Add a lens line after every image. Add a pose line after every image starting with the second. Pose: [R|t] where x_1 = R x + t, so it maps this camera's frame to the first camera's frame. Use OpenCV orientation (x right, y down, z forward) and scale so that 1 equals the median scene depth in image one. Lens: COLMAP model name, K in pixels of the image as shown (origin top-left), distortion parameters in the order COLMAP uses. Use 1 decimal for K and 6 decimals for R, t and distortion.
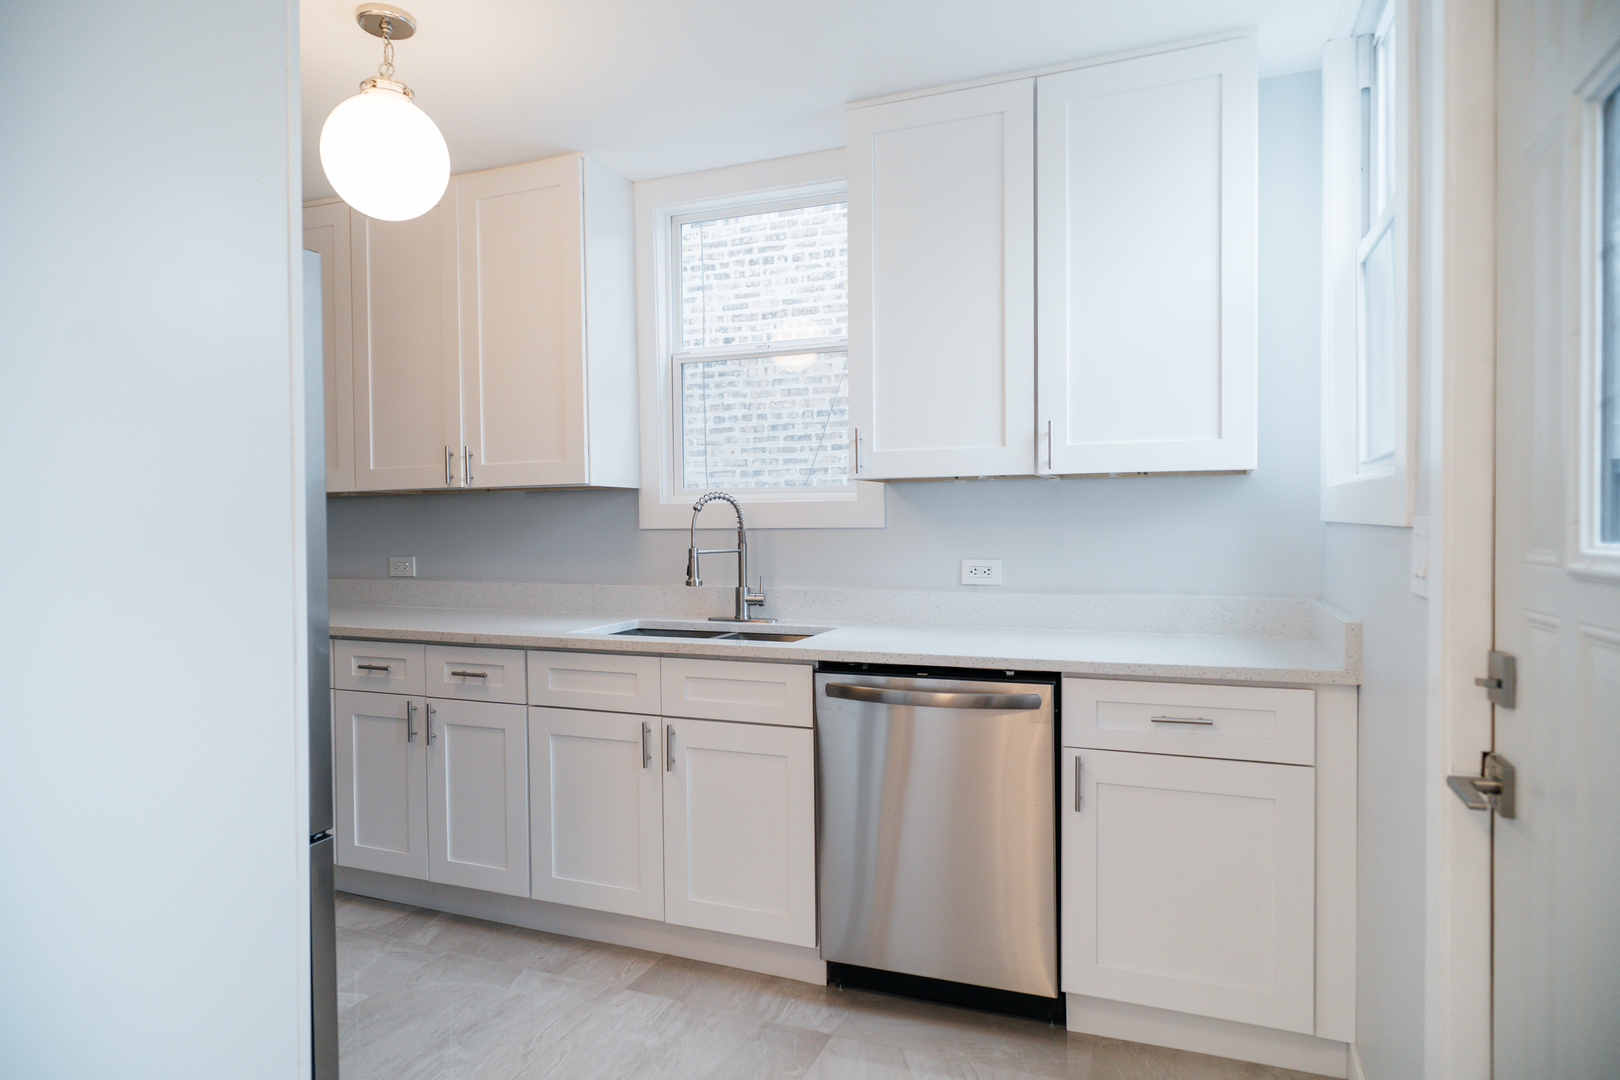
lens RADIAL K [[946.7, 0, 807.1], [0, 946.7, 535.2], [0, 0, 1]] dist [-0.021087, 0.000425]
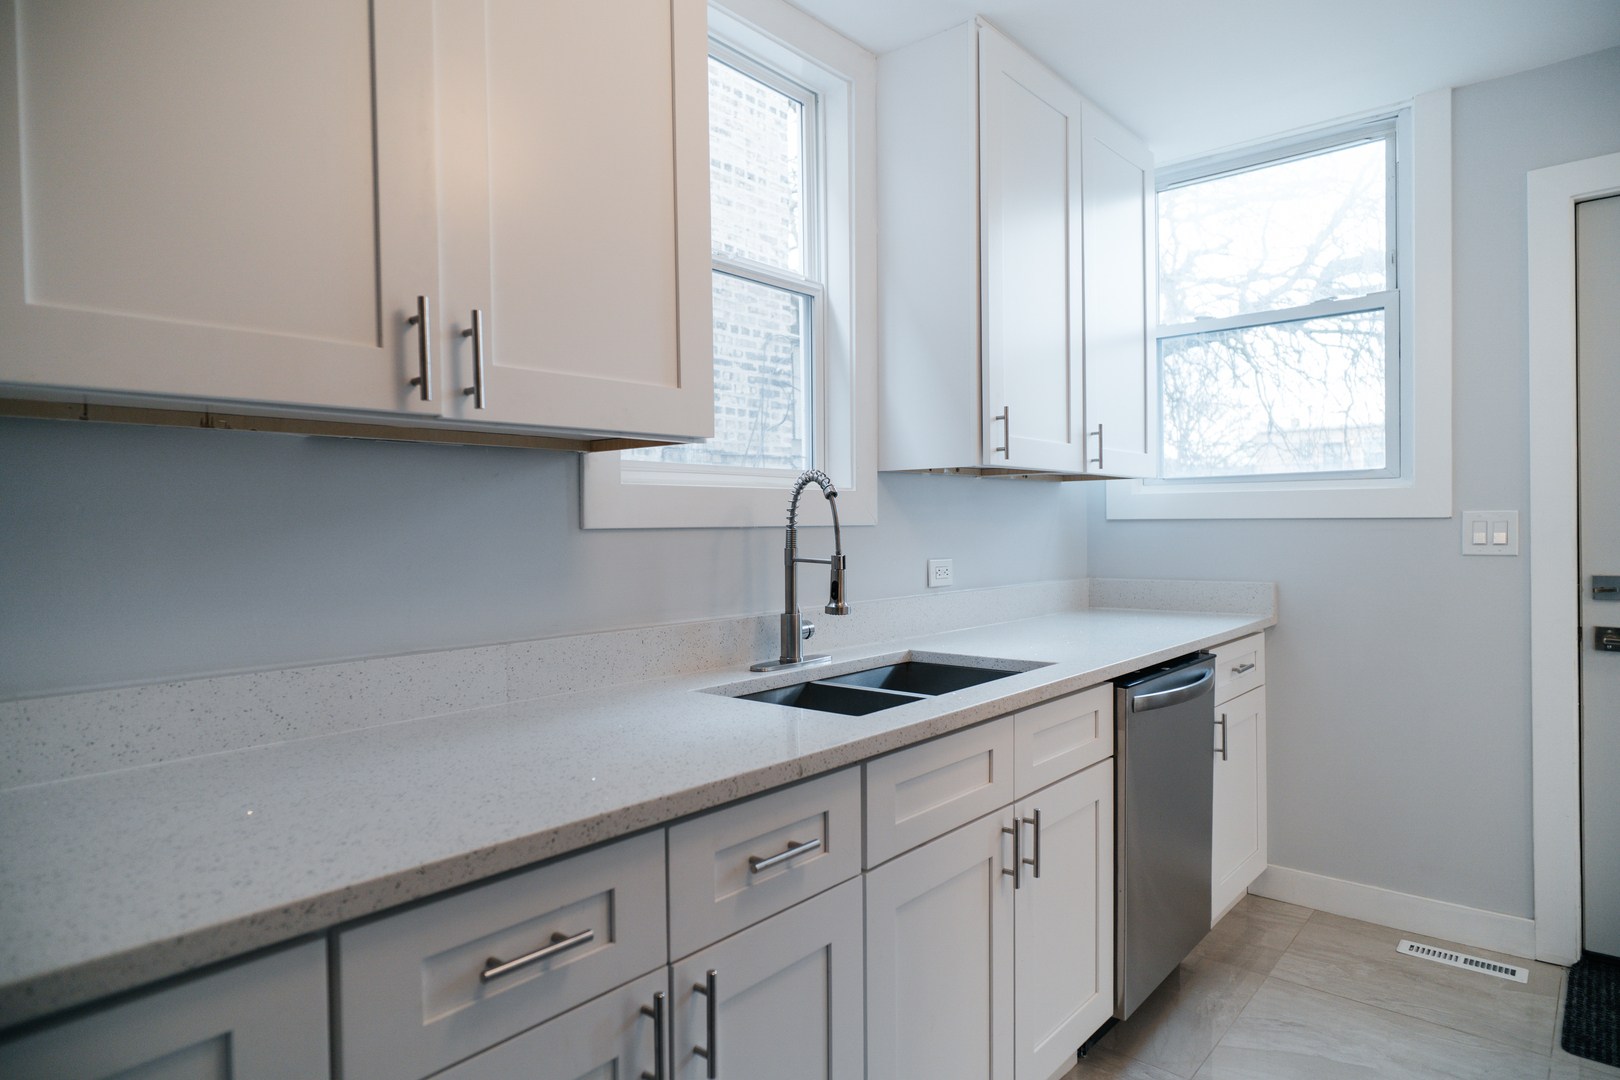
lens RADIAL K [[946.7, 0, 807.7], [0, 946.7, 538.7], [0, 0, 1]] dist [-0.021087, 0.000425]
pose [[0.329661, -0.010892, 0.944036, -0.727839], [0.026832, 0.999638, 0.002164, 0.000765], [-0.943718, 0.024617, 0.329834, 0.803192]]
